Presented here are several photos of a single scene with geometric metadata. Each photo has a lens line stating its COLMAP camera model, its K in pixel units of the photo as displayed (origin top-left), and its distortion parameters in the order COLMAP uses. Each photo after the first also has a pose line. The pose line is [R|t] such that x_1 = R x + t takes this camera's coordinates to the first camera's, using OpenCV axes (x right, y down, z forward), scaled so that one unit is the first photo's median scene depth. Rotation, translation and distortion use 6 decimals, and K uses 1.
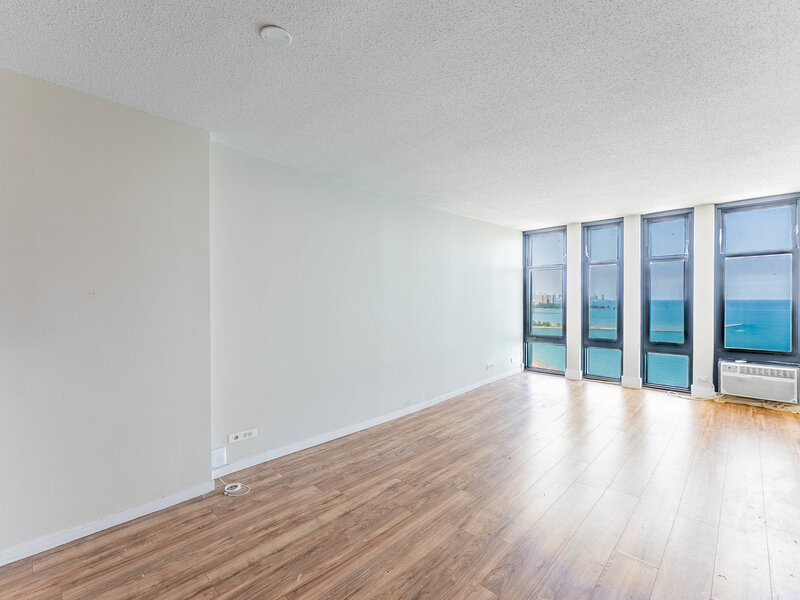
lens RADIAL K [[363.3, 0, 398.9], [0, 363.3, 298.3], [0, 0, 1]] dist [0.004039, 0.000182]
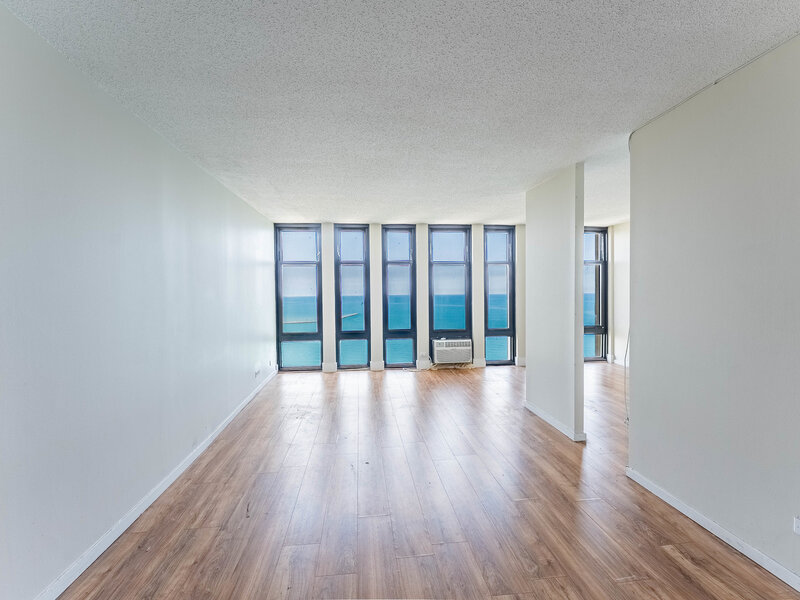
lens RADIAL K [[363.3, 0, 401.9], [0, 363.3, 303.3], [0, 0, 1]] dist [0.004039, 0.000182]
pose [[0.640442, -0.024347, 0.767620, -0.225066], [0.008161, 0.999657, 0.024897, -0.000046], [-0.767963, -0.009681, 0.640421, 0.206433]]
